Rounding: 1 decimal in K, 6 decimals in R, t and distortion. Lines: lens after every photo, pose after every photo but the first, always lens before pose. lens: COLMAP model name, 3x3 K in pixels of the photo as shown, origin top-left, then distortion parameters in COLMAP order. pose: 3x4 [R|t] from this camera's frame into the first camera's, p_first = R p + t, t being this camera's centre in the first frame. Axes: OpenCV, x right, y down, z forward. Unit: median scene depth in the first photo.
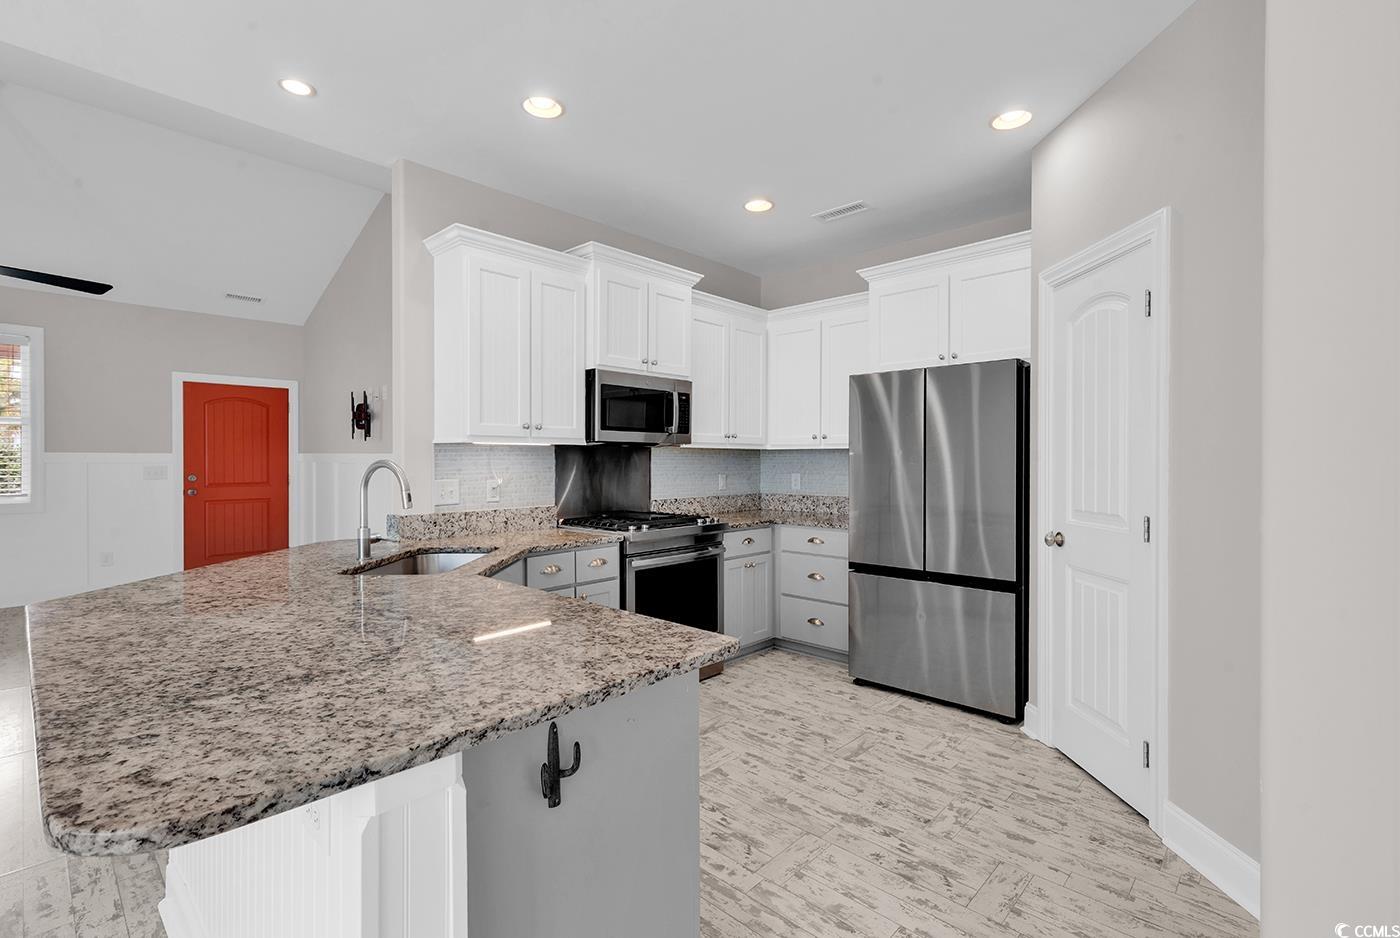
lens RADIAL K [[646.7, 0, 700.6], [0, 646.7, 460.2], [0, 0, 1]] dist [0.002767, 0.000146]
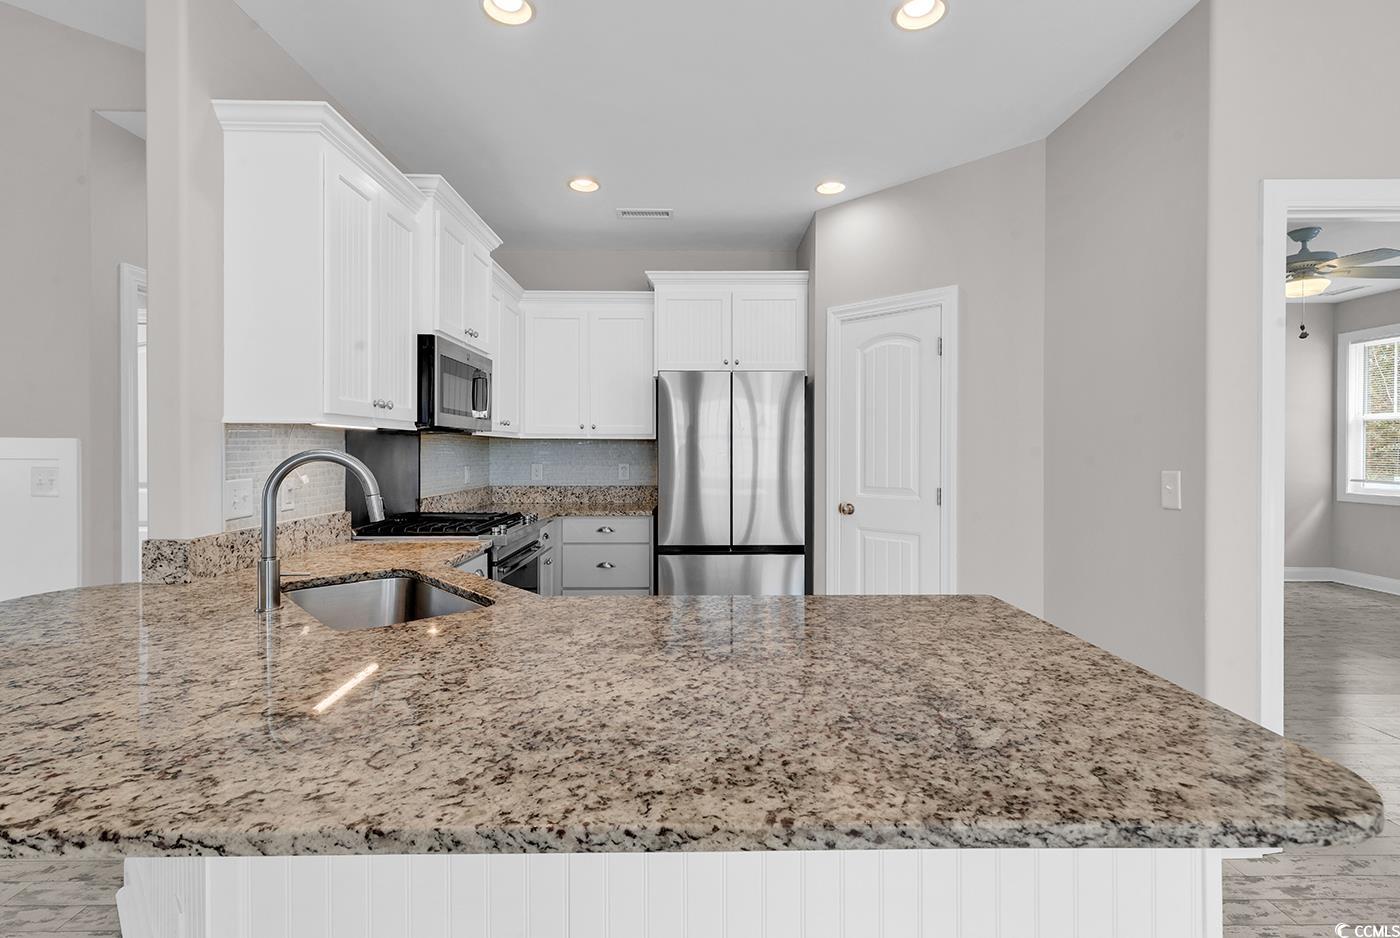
lens RADIAL K [[644.0, 0, 705.2], [0, 644.0, 451.3], [0, 0, 1]] dist [0.005084, -0.000019]
pose [[0.719460, -0.000227, 0.694534, -0.488086], [-0.001056, 0.999998, 0.001420, 0.000281], [-0.694533, -0.001755, 0.719459, 0.200123]]
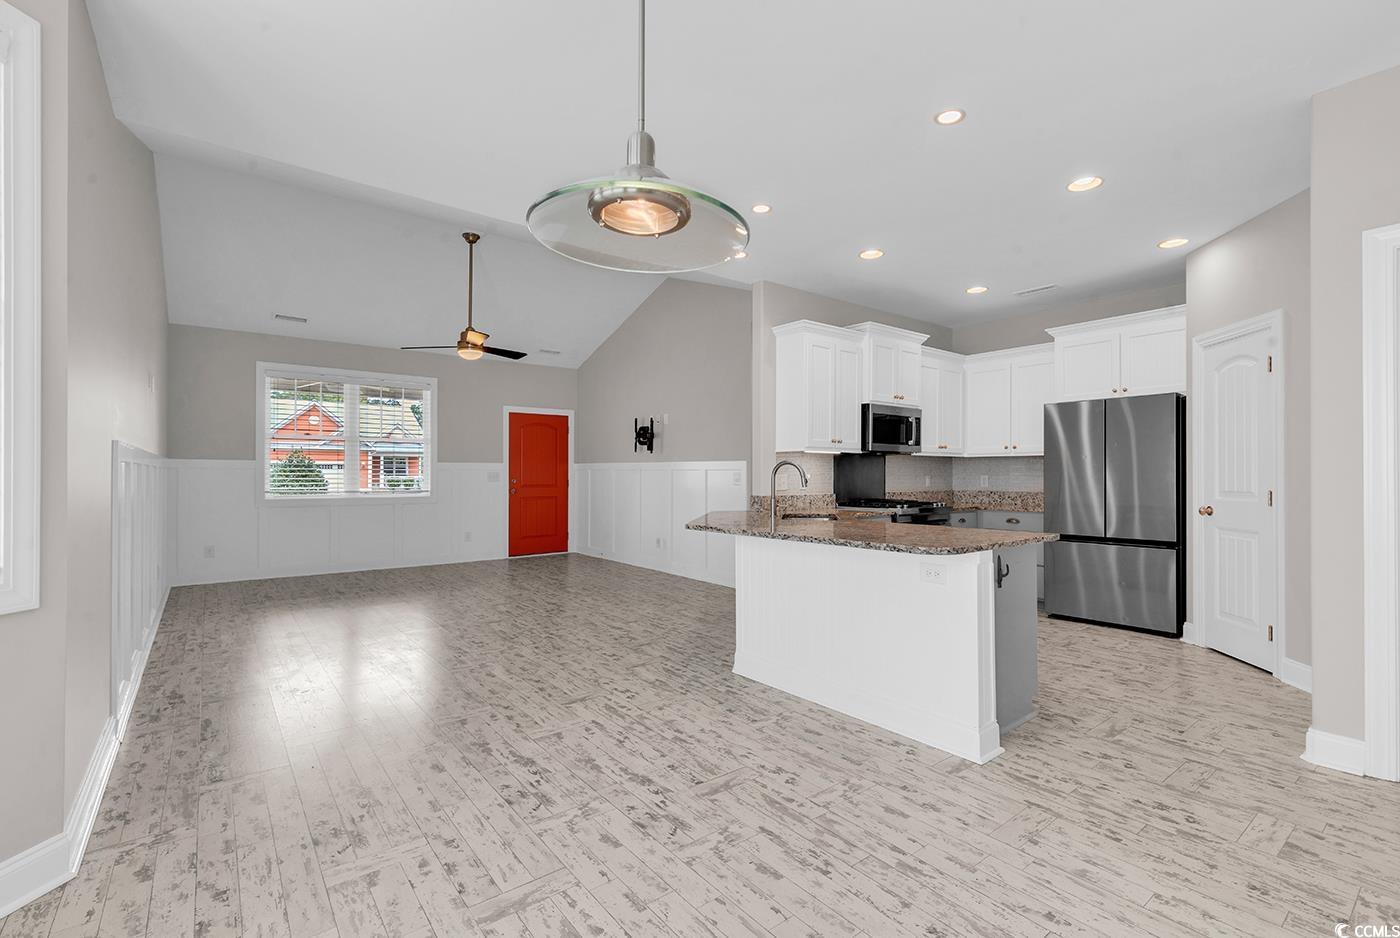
lens RADIAL K [[636.6, 0, 700.0], [0, 636.6, 469.0], [0, 0, 1]] dist [0.008610, -0.000061]
pose [[0.989053, -0.002447, -0.147540, -0.346858], [0.000949, 0.999947, -0.010224, 0.030306], [0.147558, 0.009972, 0.989003, -0.567469]]
